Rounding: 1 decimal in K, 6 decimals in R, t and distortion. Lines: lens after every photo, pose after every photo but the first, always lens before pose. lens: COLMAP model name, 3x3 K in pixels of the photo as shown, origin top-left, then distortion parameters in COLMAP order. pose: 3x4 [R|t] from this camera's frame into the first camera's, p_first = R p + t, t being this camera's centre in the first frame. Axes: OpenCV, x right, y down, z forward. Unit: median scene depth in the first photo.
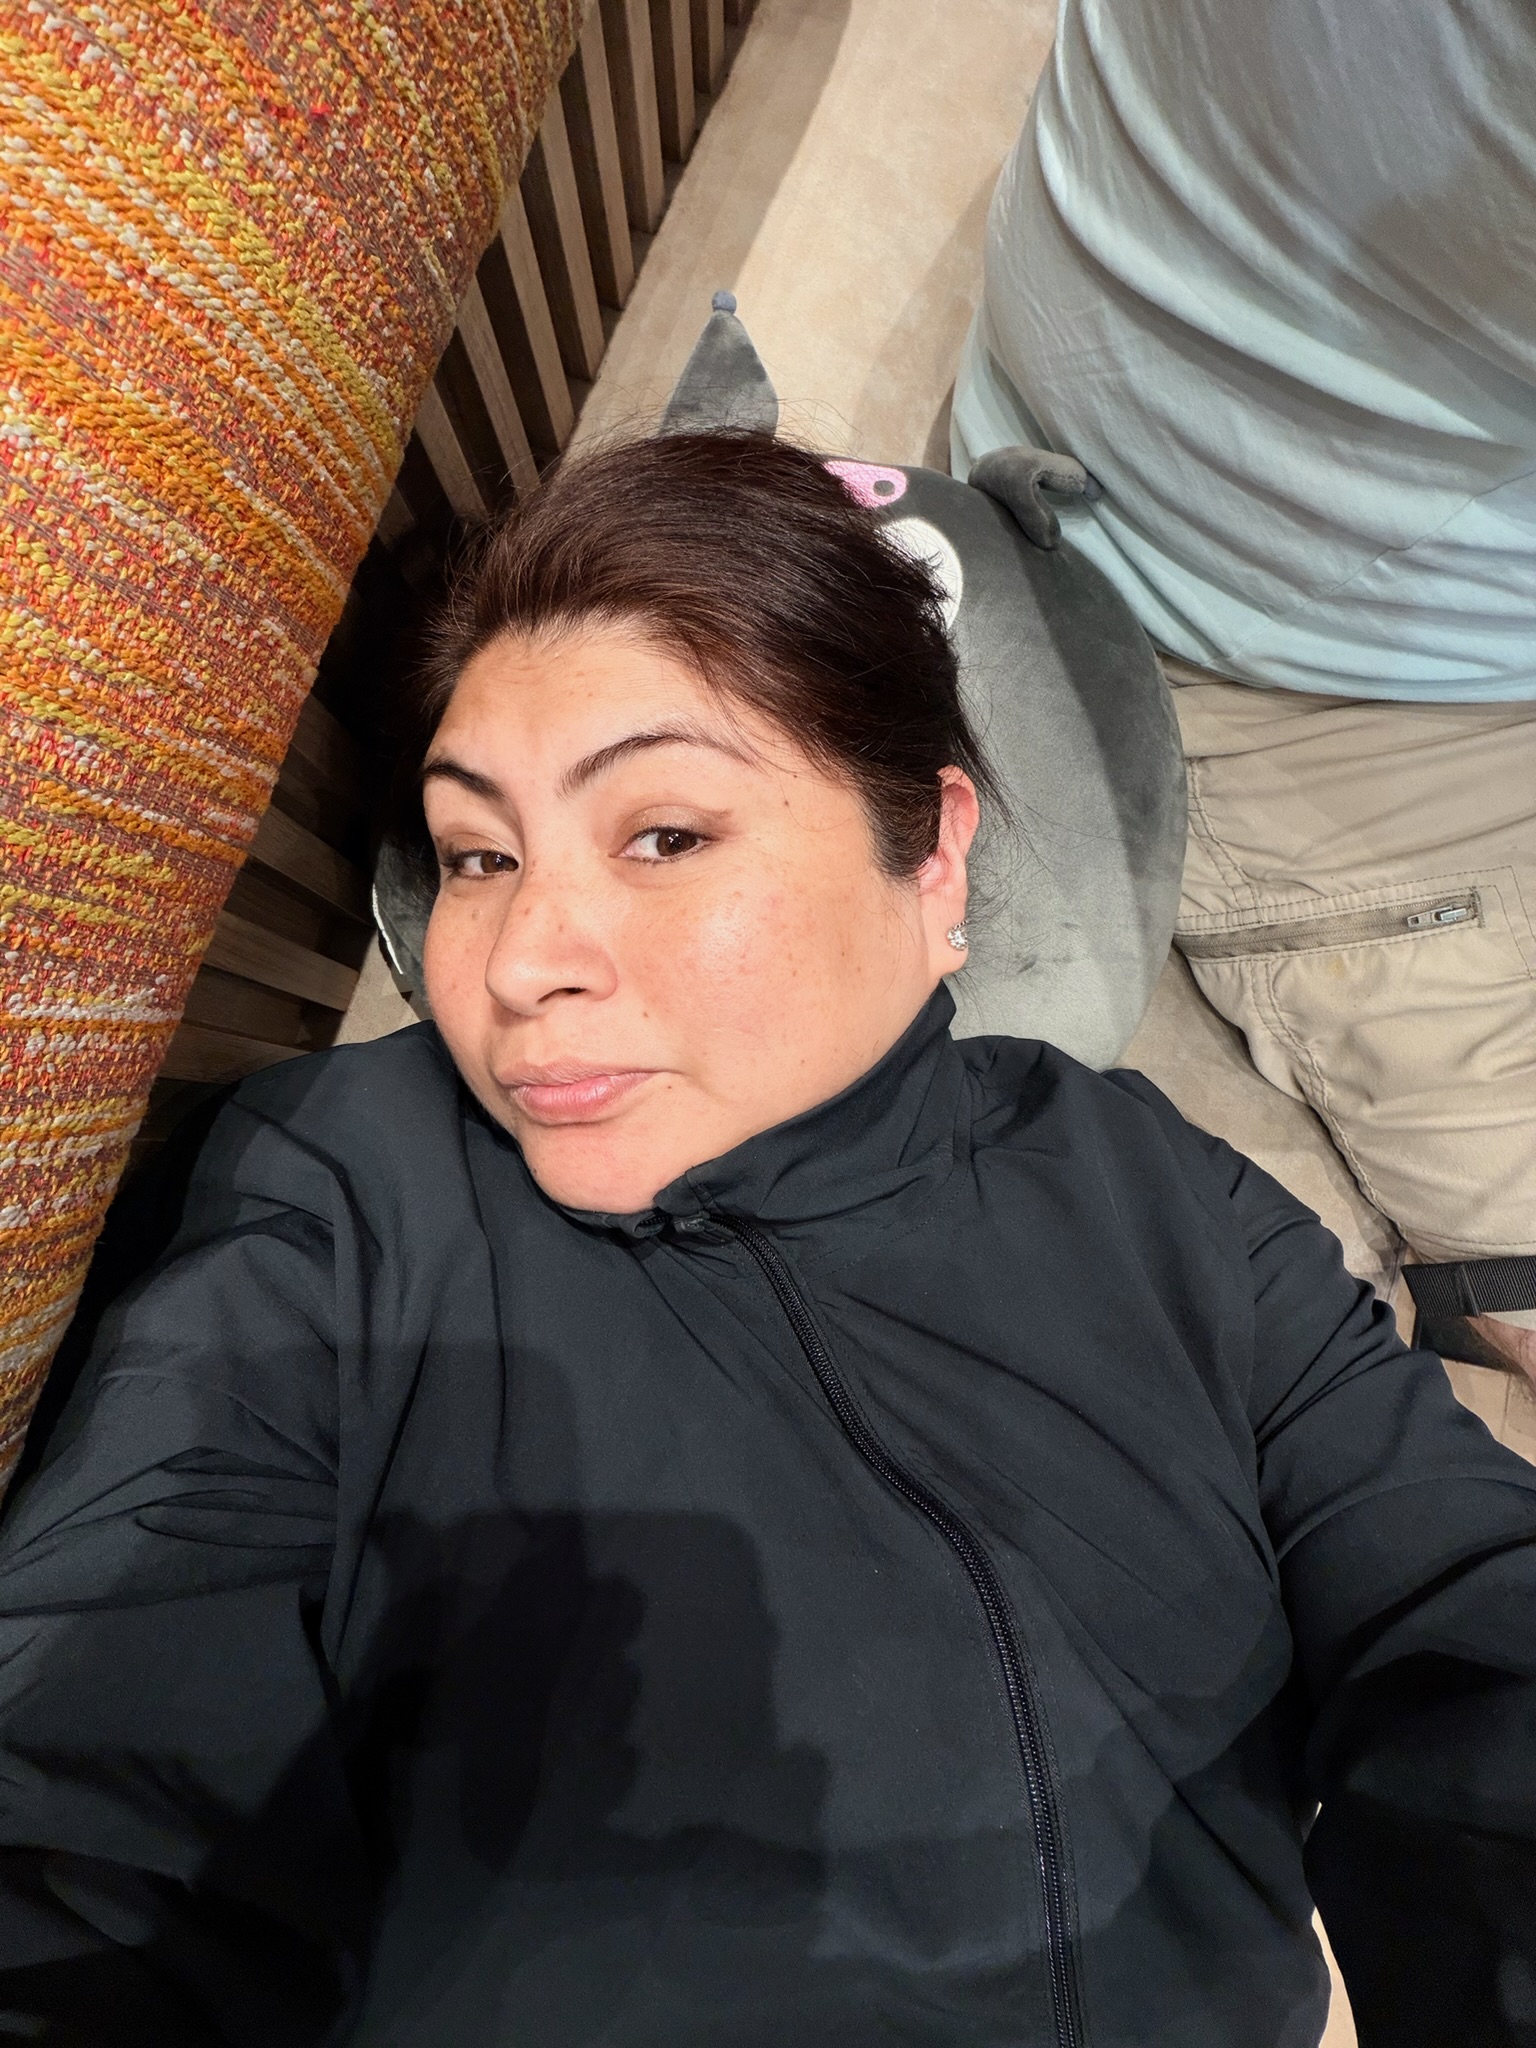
lens RADIAL K [[1180.0, 0, 766.2], [0, 1180.0, 1010.5], [0, 0, 1]] dist [0.014508, -0.012508]
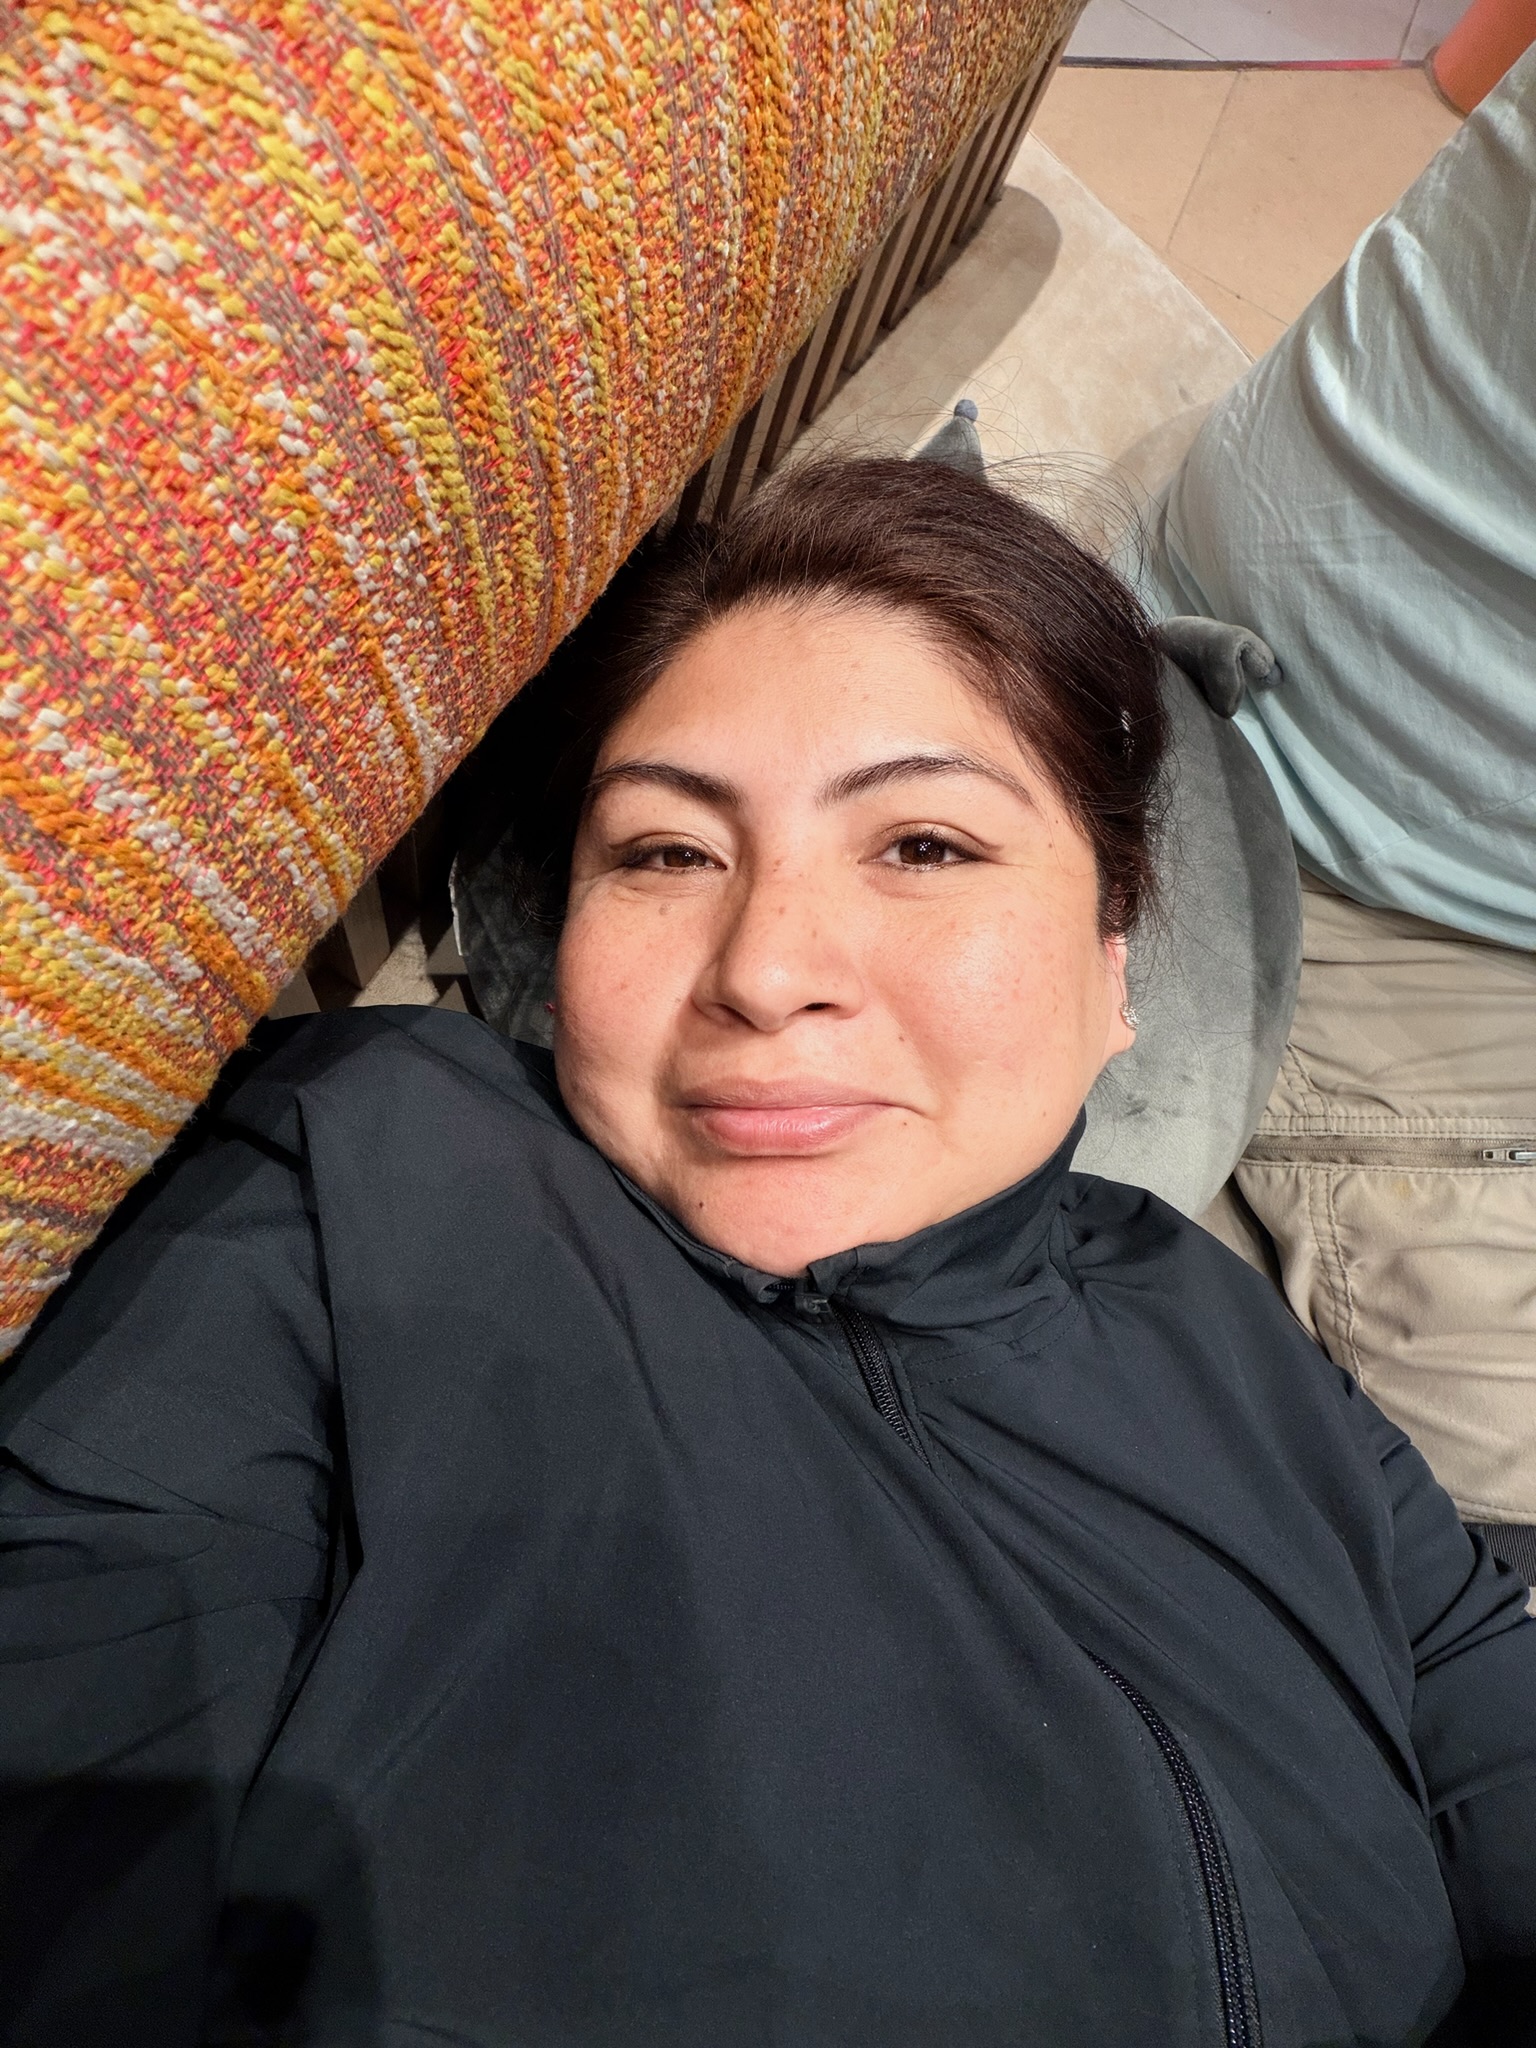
lens RADIAL K [[1180.0, 0, 770.2], [0, 1180.0, 1002.4], [0, 0, 1]] dist [0.014508, -0.012508]
pose [[0.954586, 0.249960, 0.162129, -0.228758], [-0.209472, 0.950044, -0.231383, 0.159505], [-0.211866, 0.186914, 0.959258, 0.134828]]
